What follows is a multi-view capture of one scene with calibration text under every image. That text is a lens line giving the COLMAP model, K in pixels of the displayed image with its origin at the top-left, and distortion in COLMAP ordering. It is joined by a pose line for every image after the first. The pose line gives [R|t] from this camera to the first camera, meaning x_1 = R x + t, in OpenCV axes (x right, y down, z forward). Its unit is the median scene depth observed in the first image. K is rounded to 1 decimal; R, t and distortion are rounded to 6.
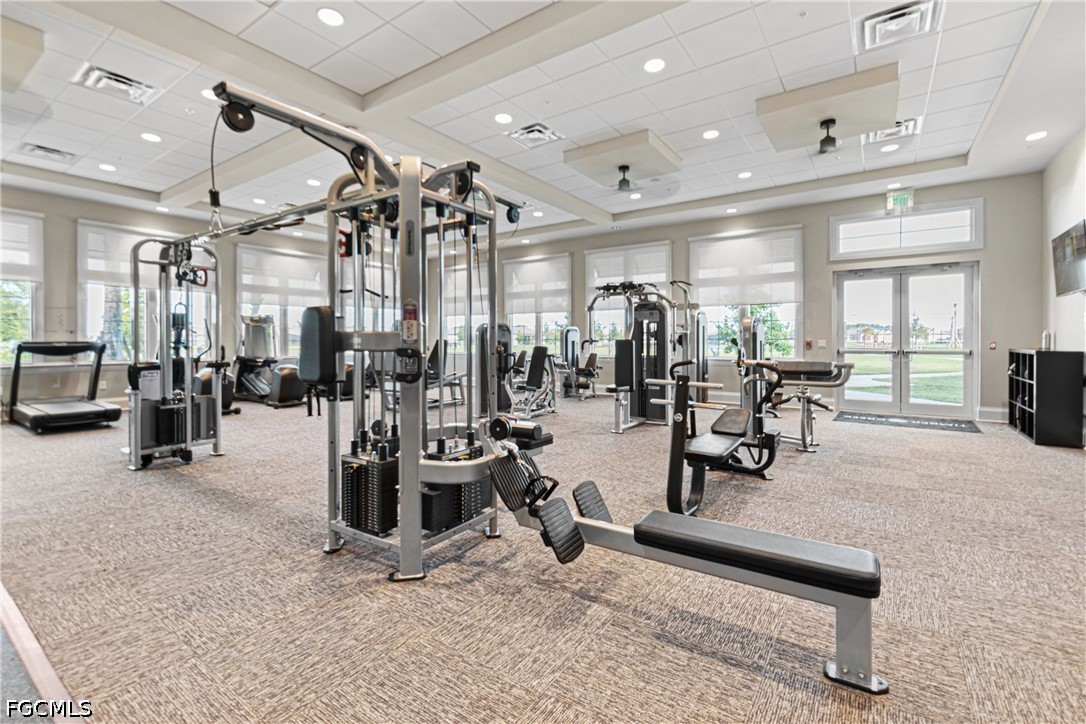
lens RADIAL K [[485.6, 0, 546.2], [0, 485.6, 344.5], [0, 0, 1]] dist [-0.000603, -0.000141]
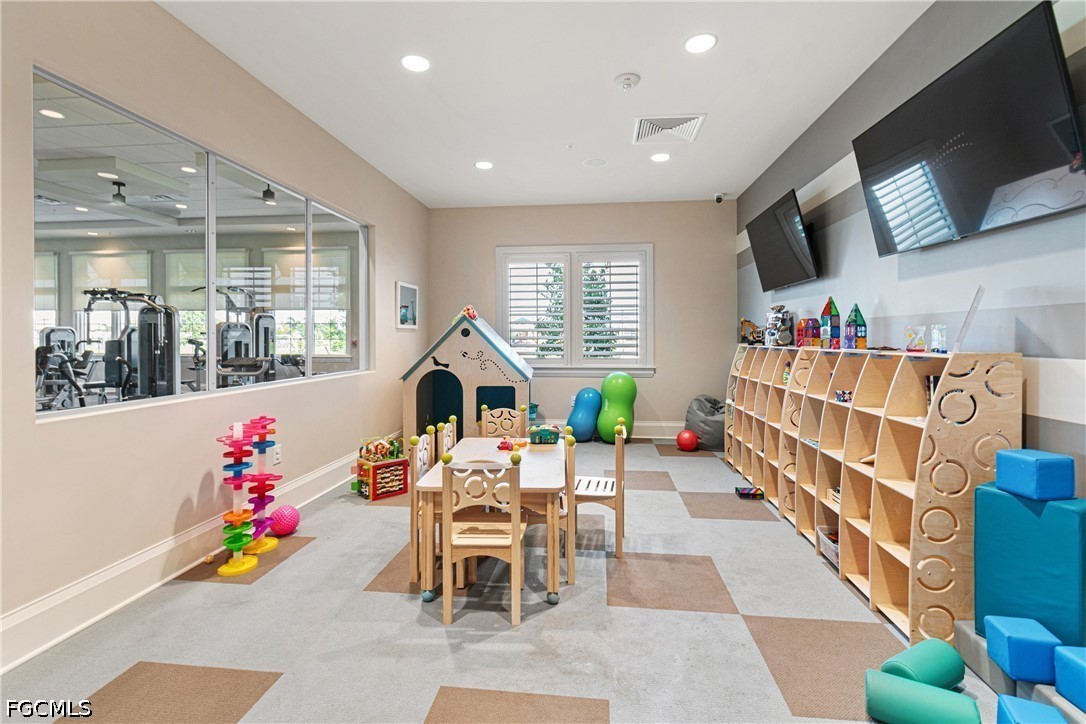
lens RADIAL K [[485.6, 0, 546.2], [0, 485.6, 344.5], [0, 0, 1]] dist [-0.000603, -0.000141]
pose [[0.876942, -0.001654, 0.480594, 0.474093], [-0.000722, 0.999988, 0.004760, -0.004101], [-0.480596, -0.004521, 0.876930, -0.428487]]
